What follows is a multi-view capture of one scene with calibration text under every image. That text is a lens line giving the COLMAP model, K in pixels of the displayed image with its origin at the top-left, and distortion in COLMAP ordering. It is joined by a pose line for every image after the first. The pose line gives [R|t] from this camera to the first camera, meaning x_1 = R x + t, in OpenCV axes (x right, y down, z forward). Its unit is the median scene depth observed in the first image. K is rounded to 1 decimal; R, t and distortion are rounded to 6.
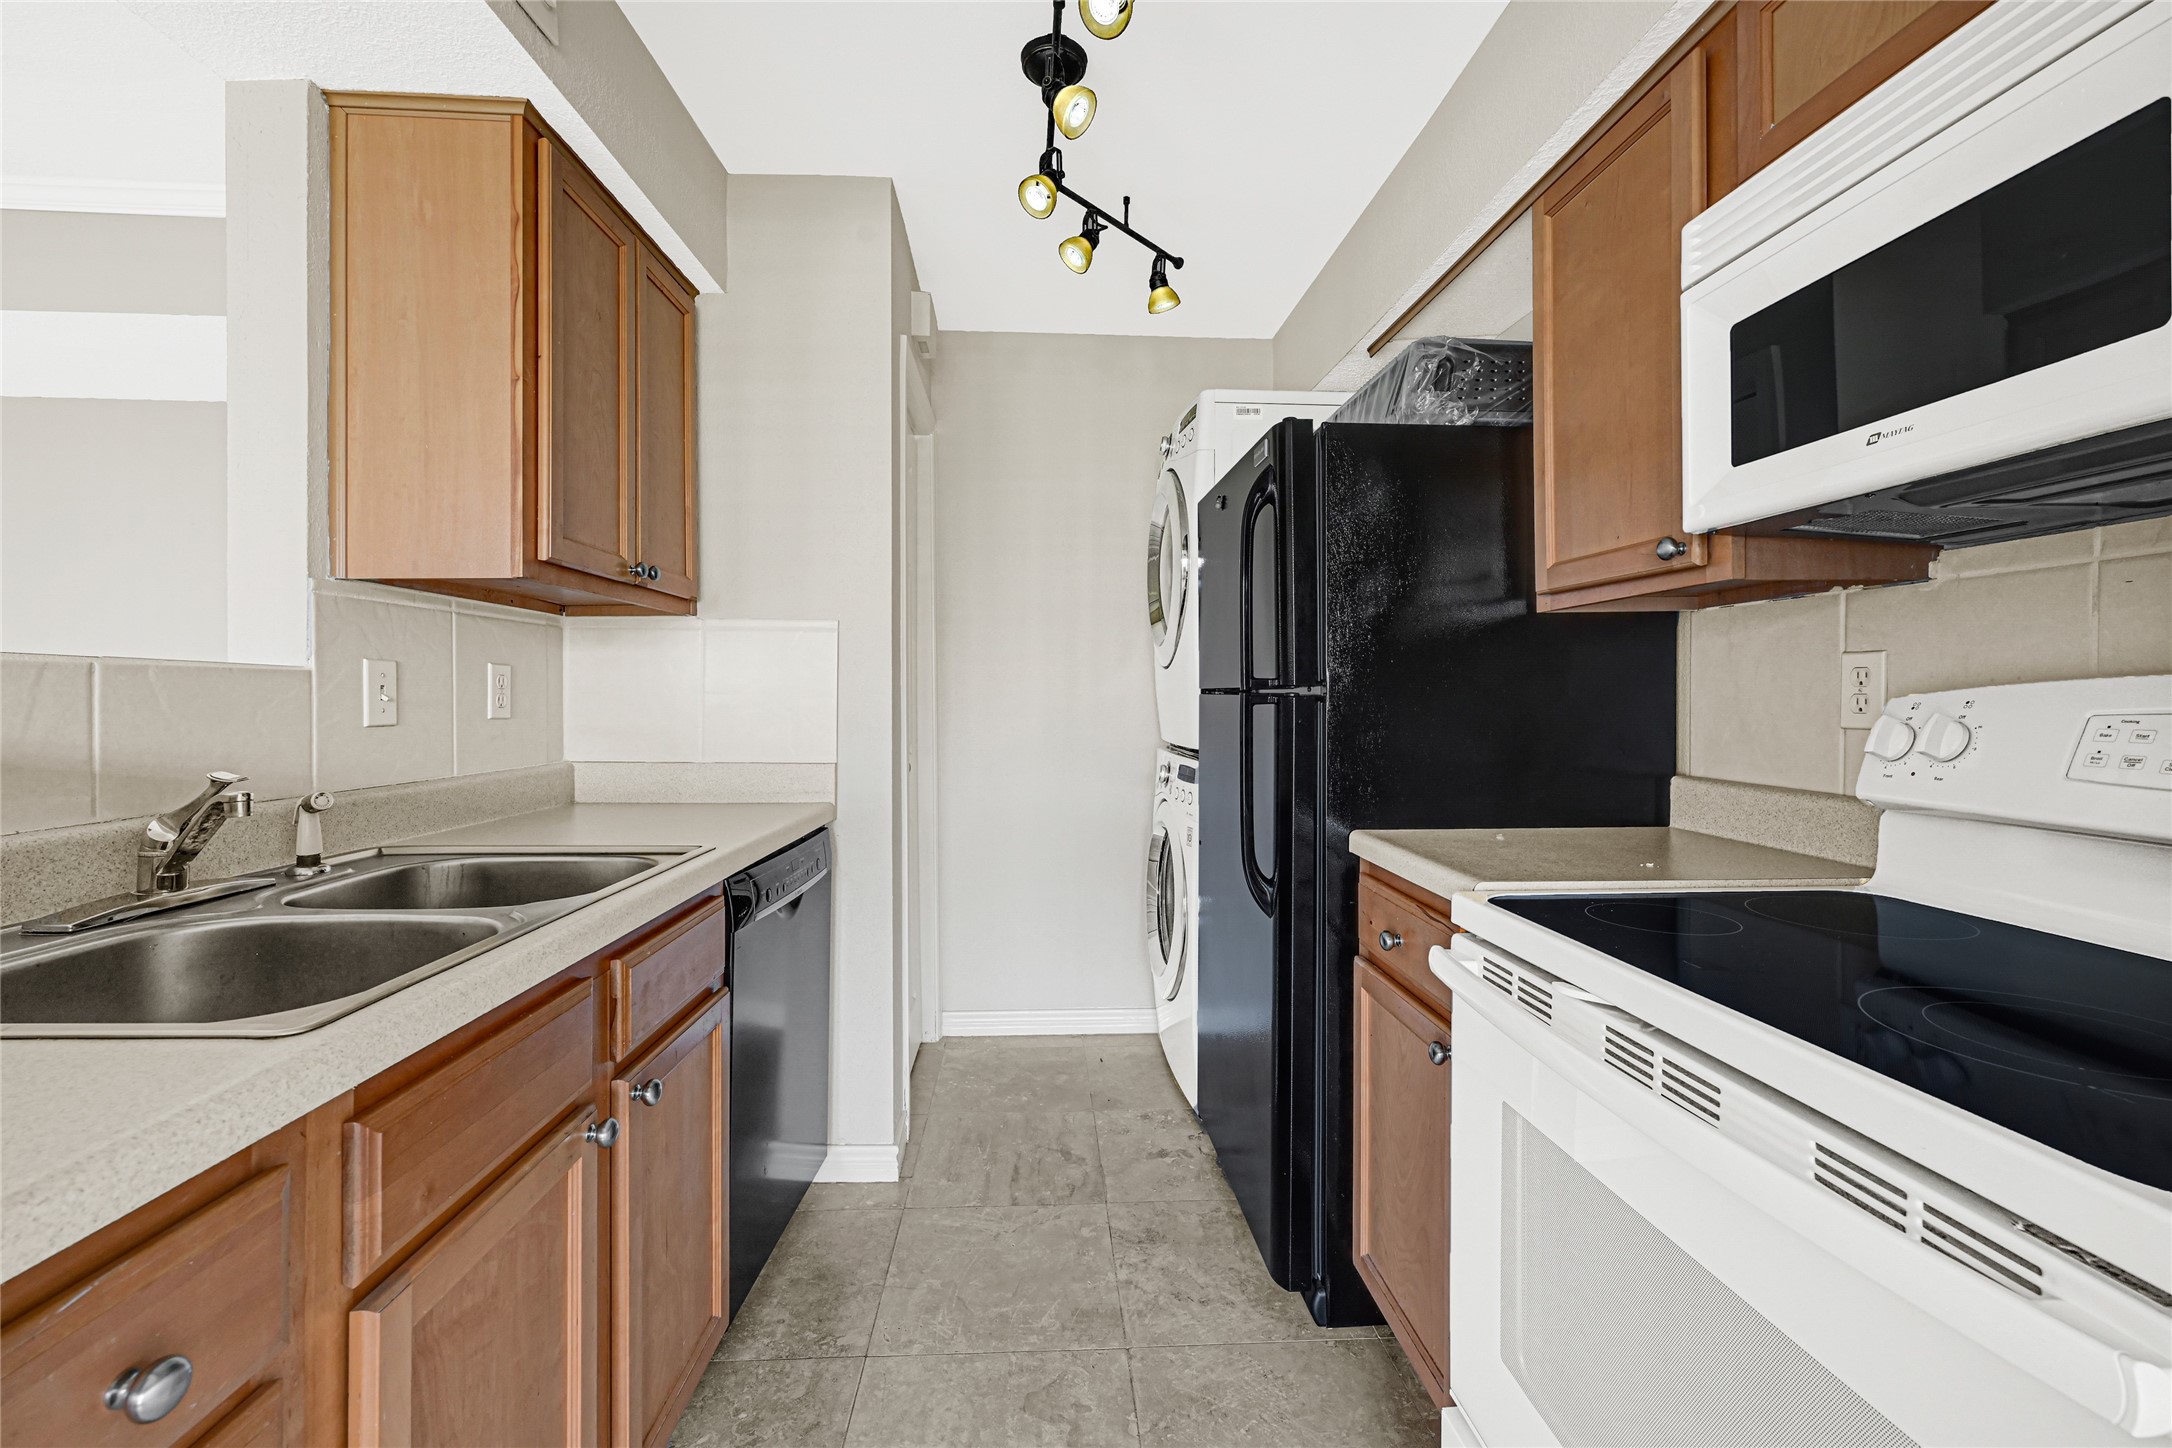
lens RADIAL K [[890.9, 0, 1086.0], [0, 890.9, 724.0], [0, 0, 1]] dist [-0.000082, -0.000055]
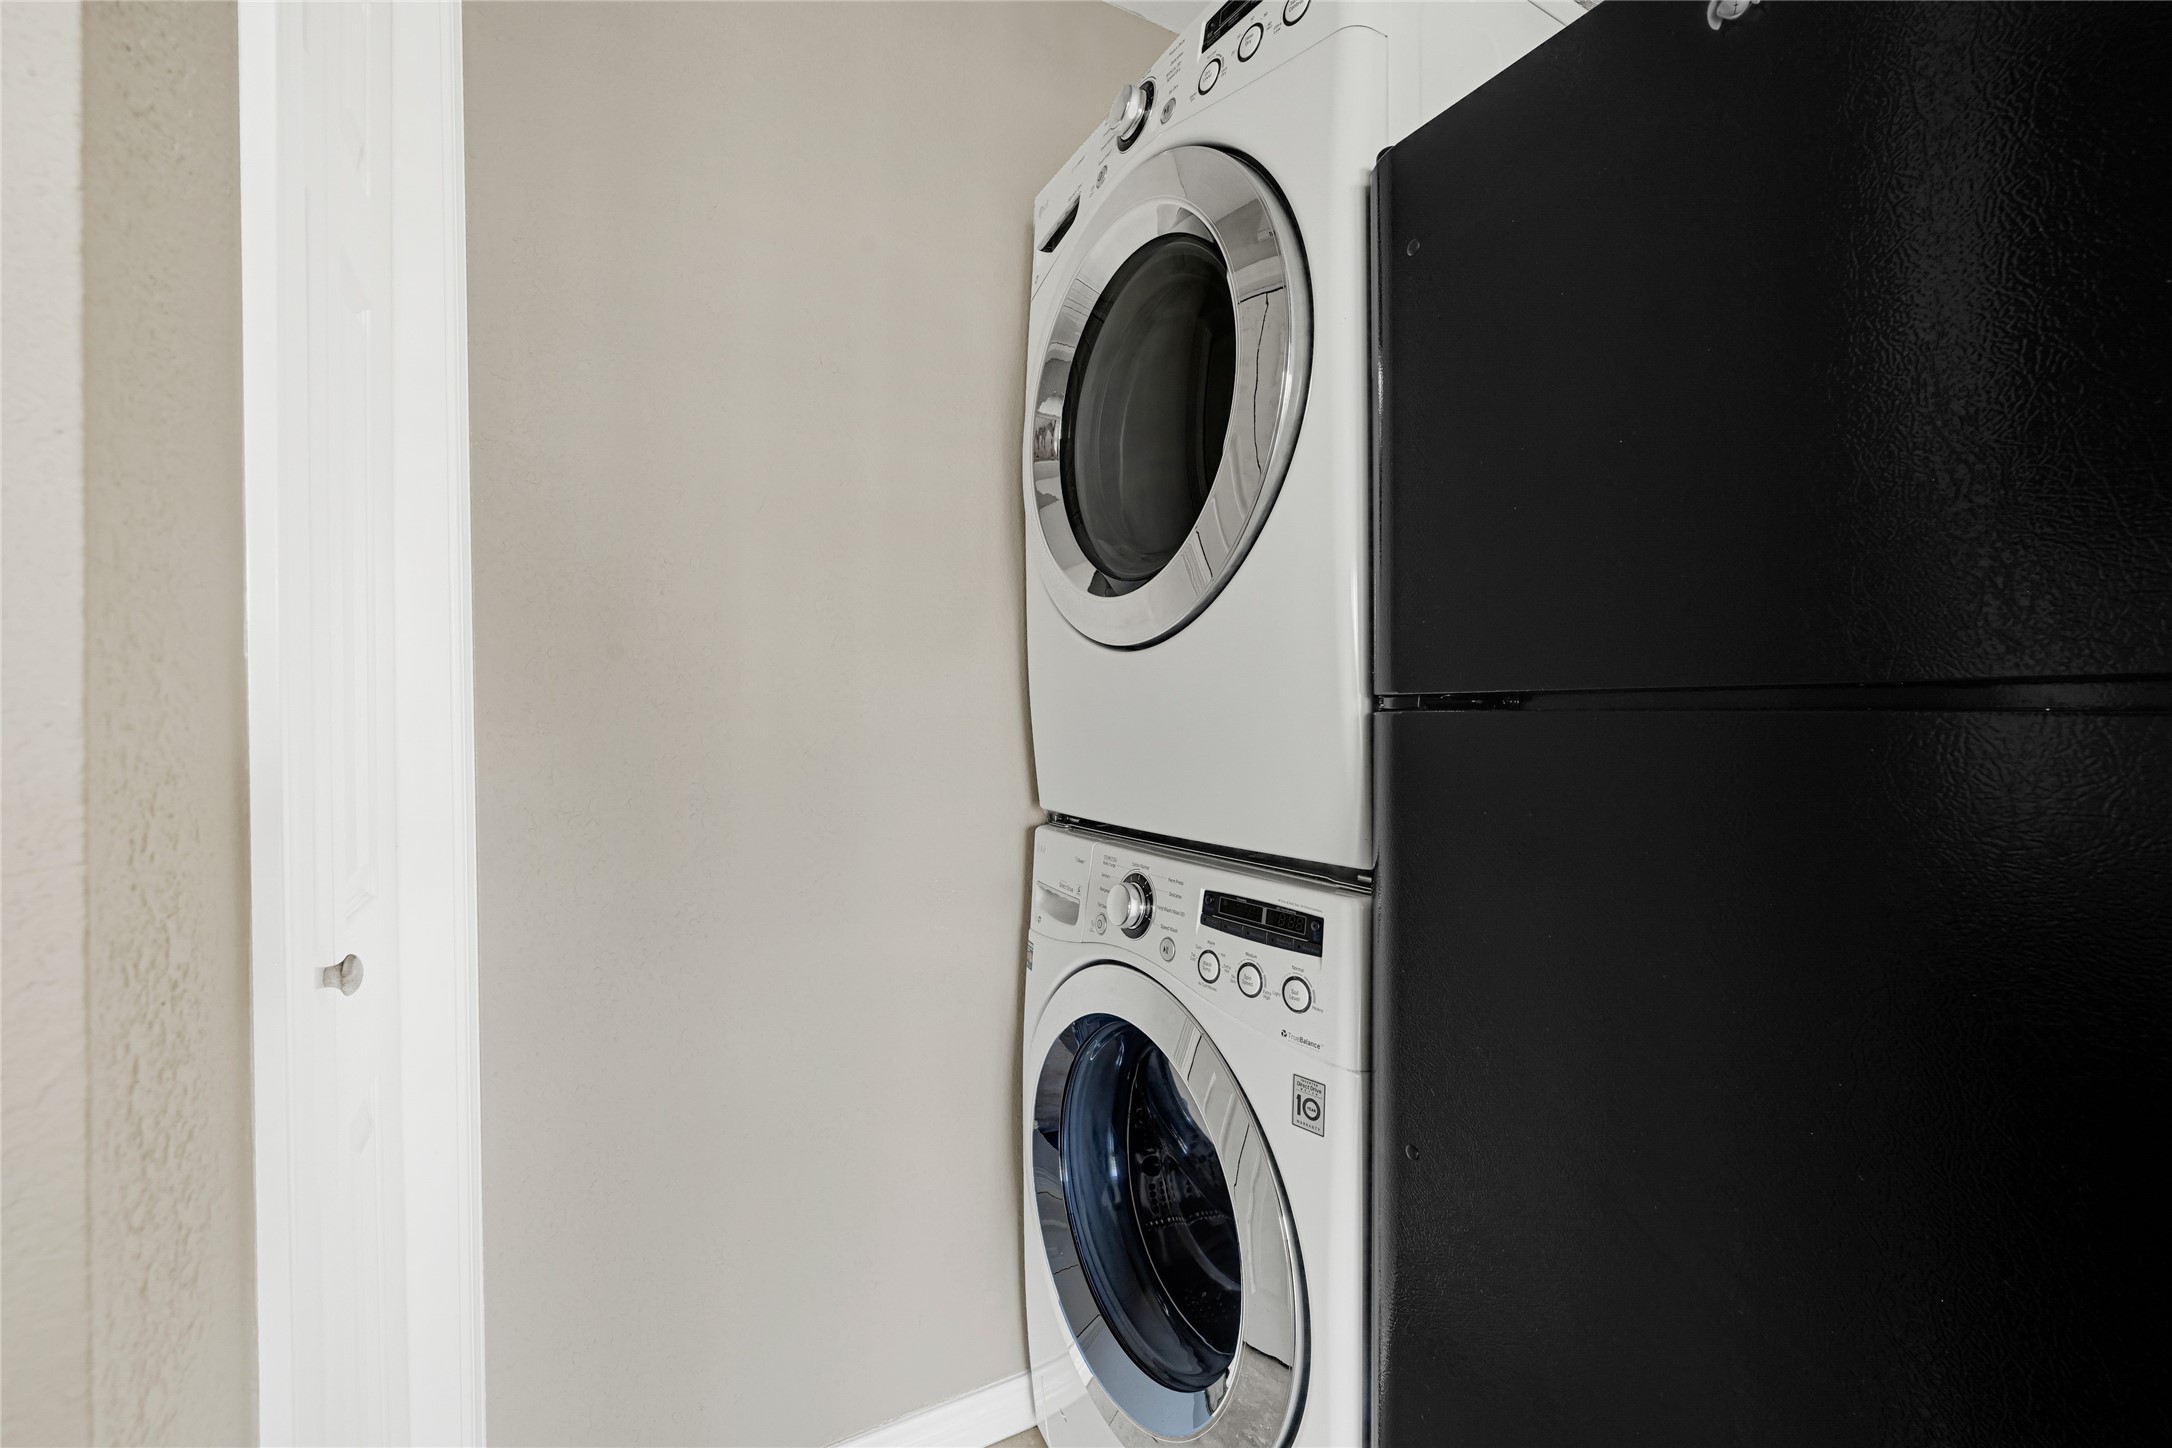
lens RADIAL K [[890.9, 0, 1086.0], [0, 890.9, 724.0], [0, 0, 1]] dist [-0.000082, -0.000055]
pose [[0.902773, -0.008524, 0.430032, -0.146736], [0.019061, 0.999614, -0.020202, -0.027796], [-0.429694, 0.026435, 0.902587, 0.865040]]
